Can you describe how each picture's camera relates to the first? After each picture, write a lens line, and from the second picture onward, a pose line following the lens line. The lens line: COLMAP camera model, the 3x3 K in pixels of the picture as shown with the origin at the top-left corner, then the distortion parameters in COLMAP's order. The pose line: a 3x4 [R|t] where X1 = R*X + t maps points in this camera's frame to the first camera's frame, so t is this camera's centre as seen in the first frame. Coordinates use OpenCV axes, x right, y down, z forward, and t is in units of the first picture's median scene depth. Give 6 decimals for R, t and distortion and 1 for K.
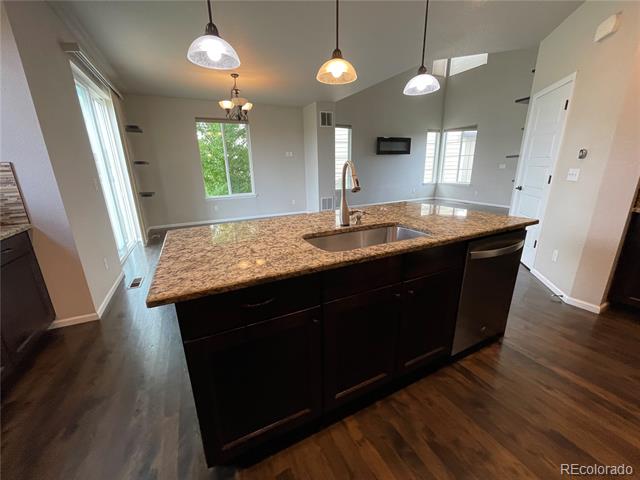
lens RADIAL K [[257.1, 0, 320.0], [0, 257.1, 240.0], [0, 0, 1]] dist [0.000518, 0.000173]
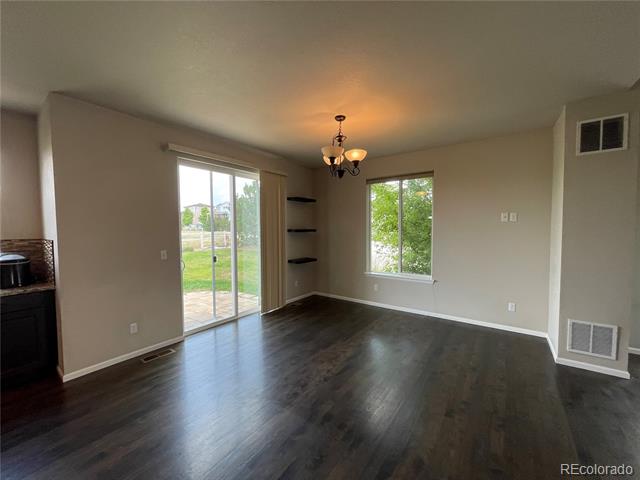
lens RADIAL K [[257.1, 0, 320.0], [0, 257.1, 240.0], [0, 0, 1]] dist [0.000518, 0.000173]
pose [[0.461670, 0.061170, -0.884940, 0.196601], [-0.249740, 0.966229, -0.063499, -0.177713], [0.851170, 0.250320, 0.461355, 0.488197]]
